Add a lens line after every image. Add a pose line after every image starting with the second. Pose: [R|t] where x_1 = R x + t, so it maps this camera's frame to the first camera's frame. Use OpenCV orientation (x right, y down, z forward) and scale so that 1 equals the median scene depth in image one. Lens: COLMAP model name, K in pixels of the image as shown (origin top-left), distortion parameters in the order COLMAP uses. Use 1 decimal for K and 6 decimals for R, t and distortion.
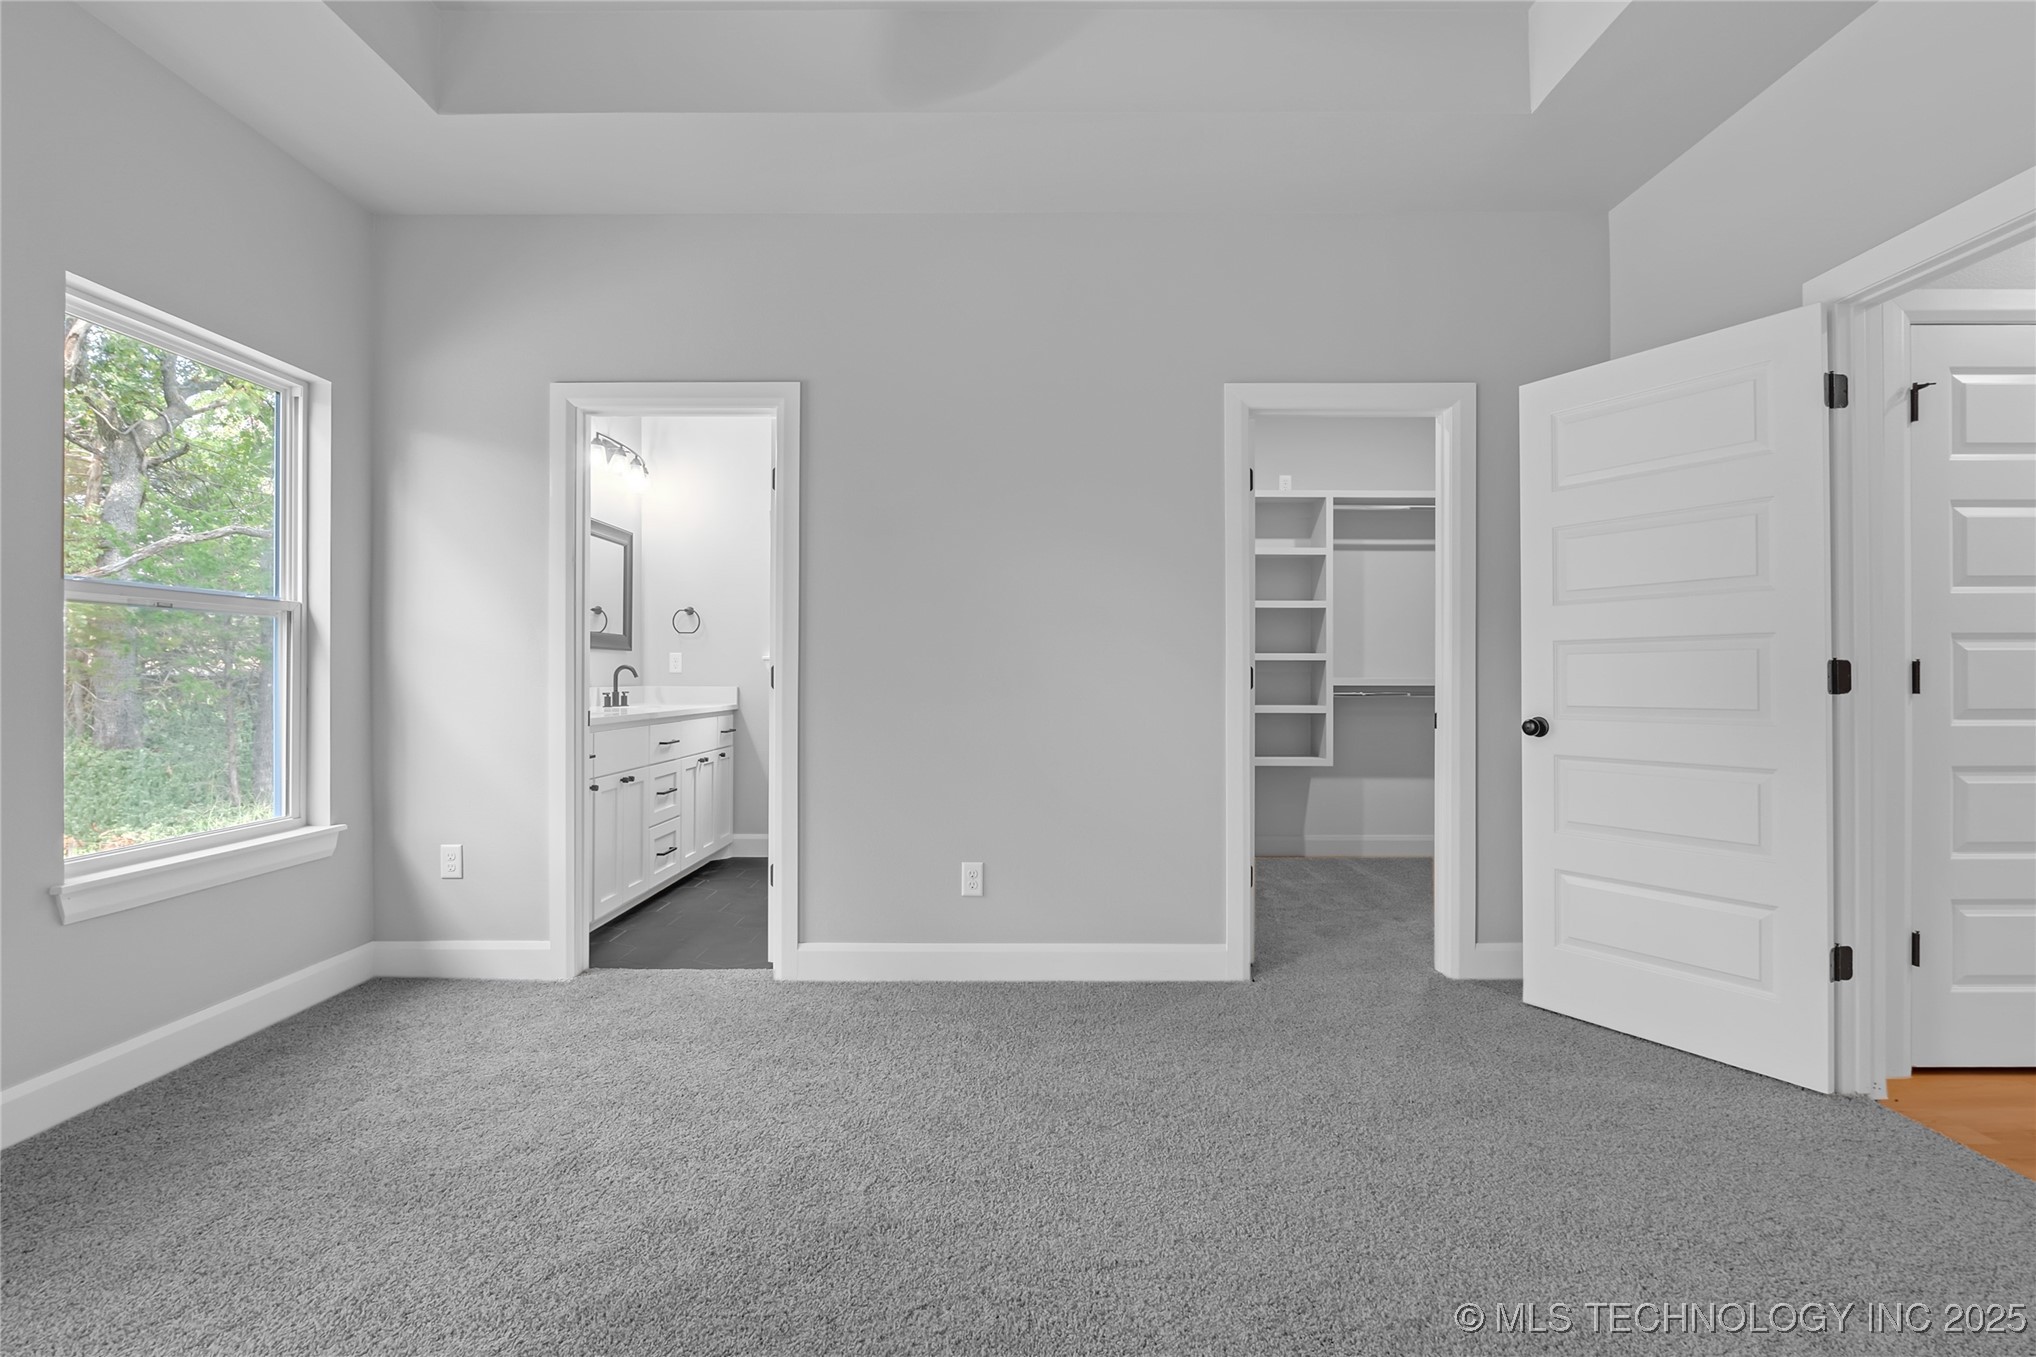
lens RADIAL K [[970.5, 0, 1015.3], [0, 970.5, 674.6], [0, 0, 1]] dist [-0.003286, -0.000105]
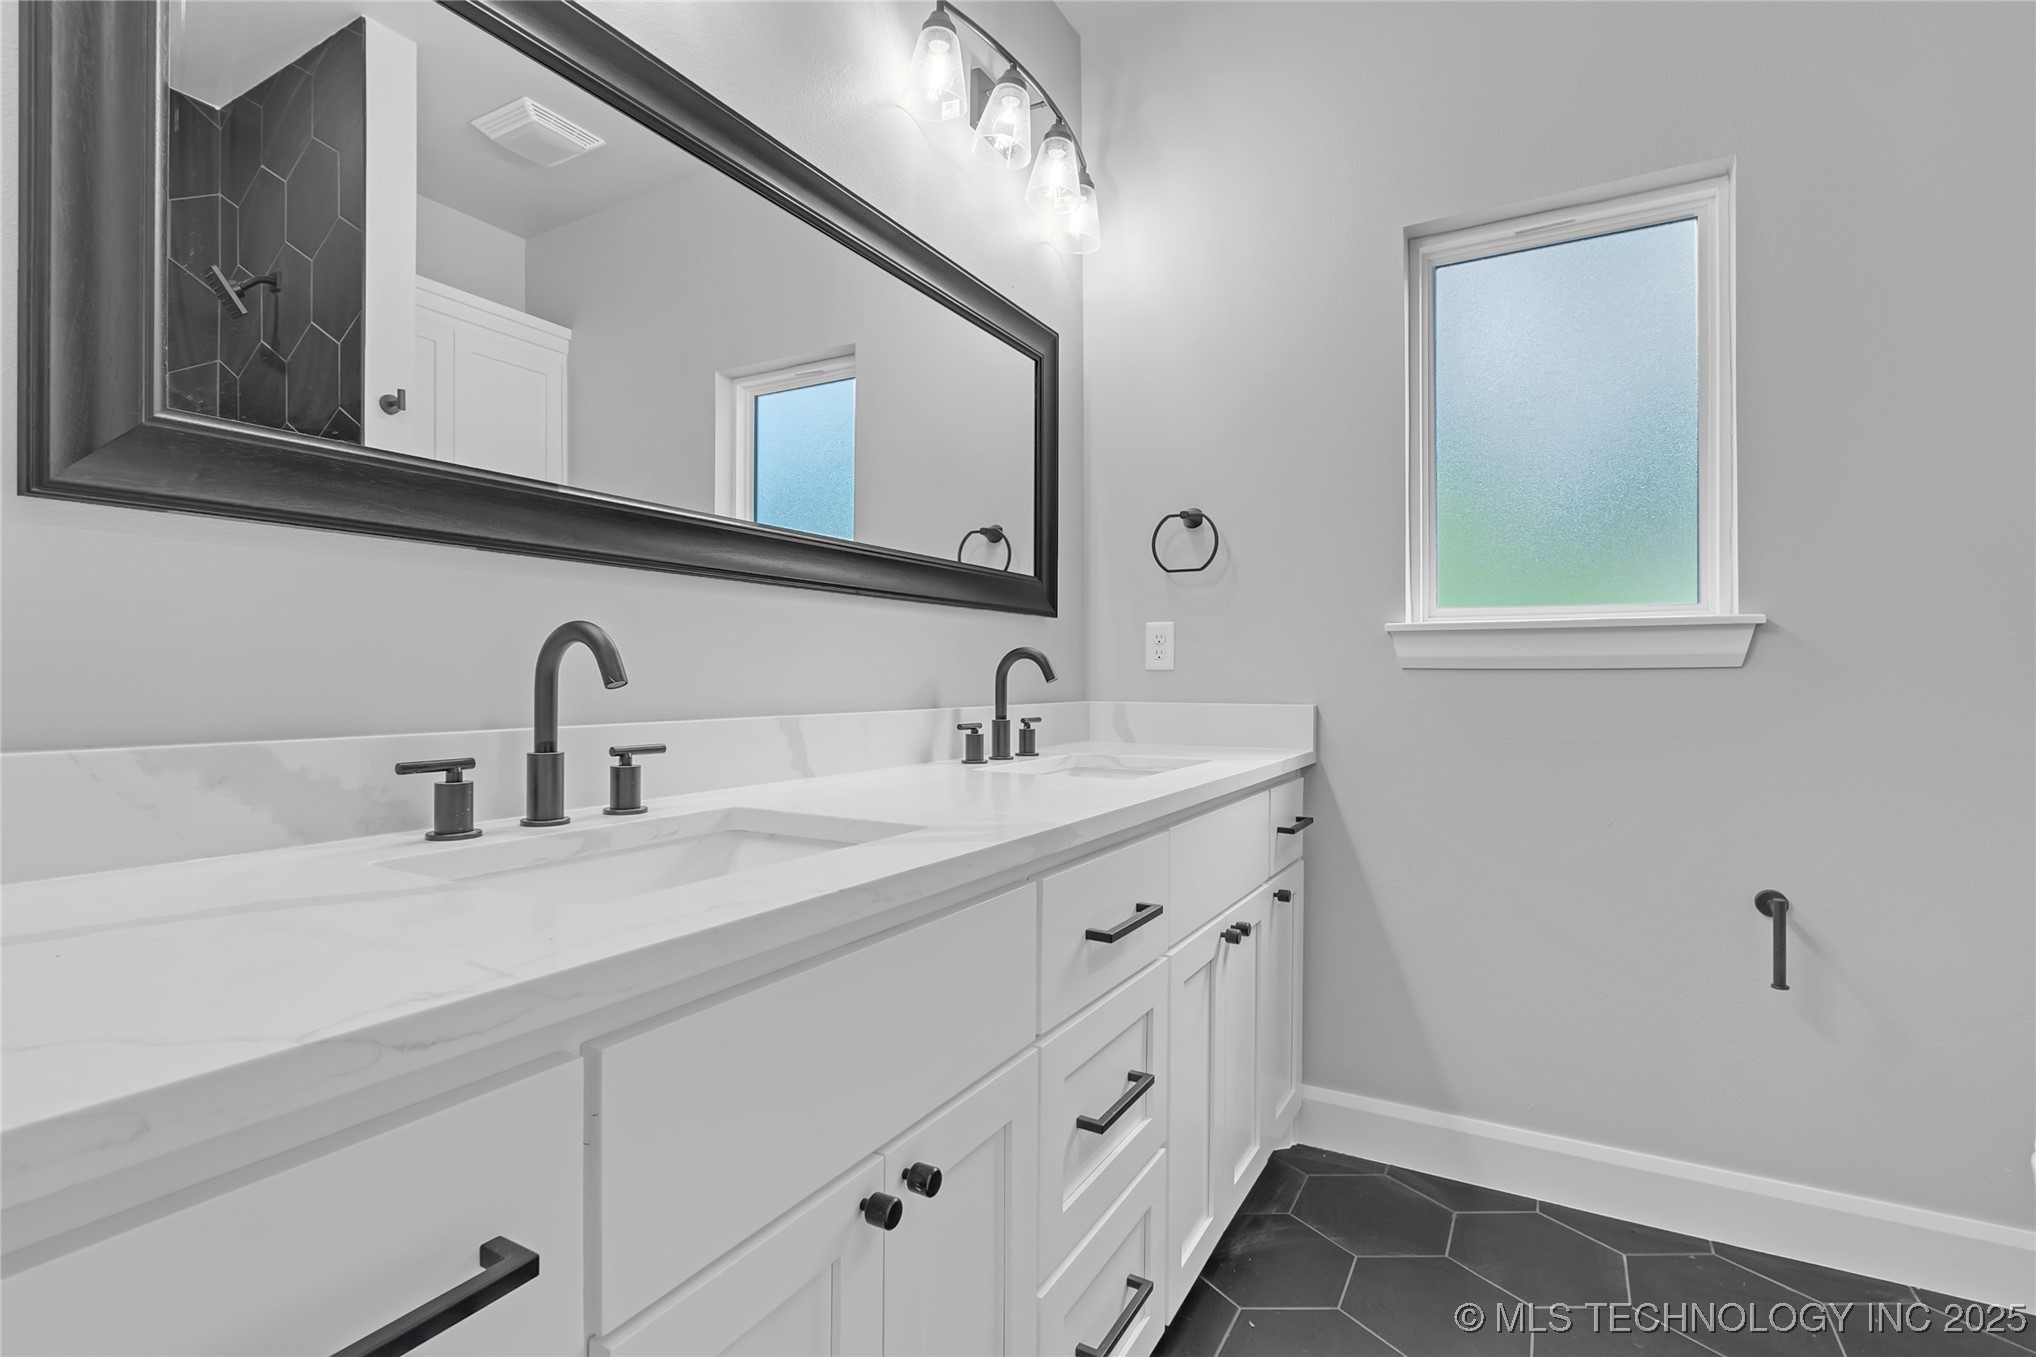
lens RADIAL K [[970.5, 0, 1015.3], [0, 970.5, 678.0], [0, 0, 1]] dist [-0.003286, -0.000105]
pose [[0.876205, -0.002707, -0.481930, -0.214882], [0.004008, 0.999991, 0.001671, 0.000973], [0.481921, -0.003396, 0.876208, 0.638099]]
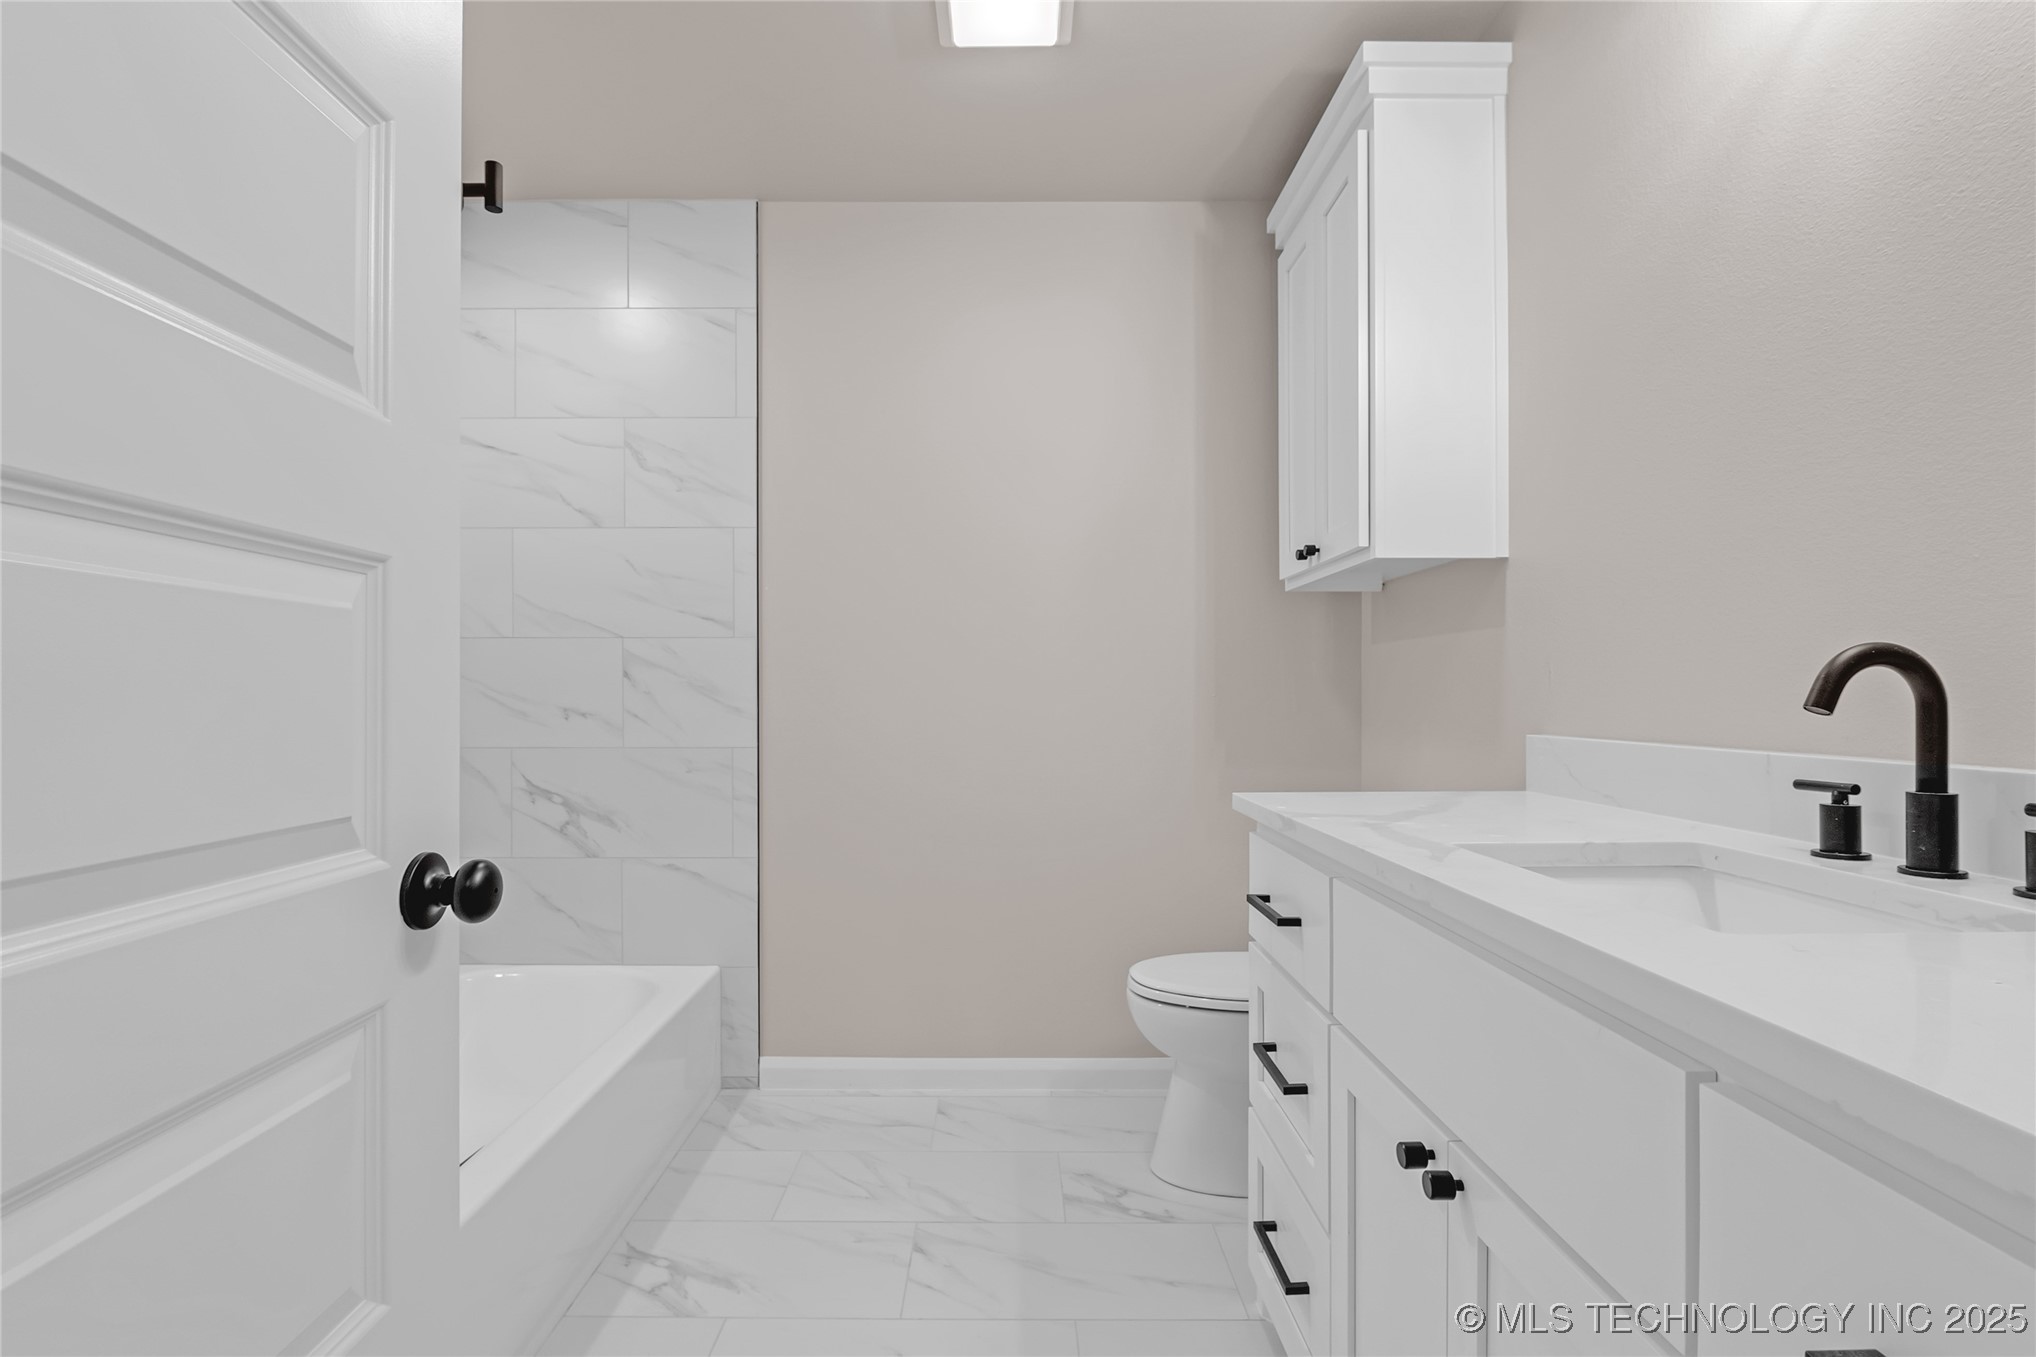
lens RADIAL K [[970.5, 0, 1015.2], [0, 970.5, 692.2], [0, 0, 1]] dist [-0.003286, -0.000105]
pose [[-0.999435, -0.007876, -0.032674, -0.232308], [-0.007153, 0.999728, -0.022181, 0.005090], [0.032840, -0.021935, -0.999220, 1.096769]]
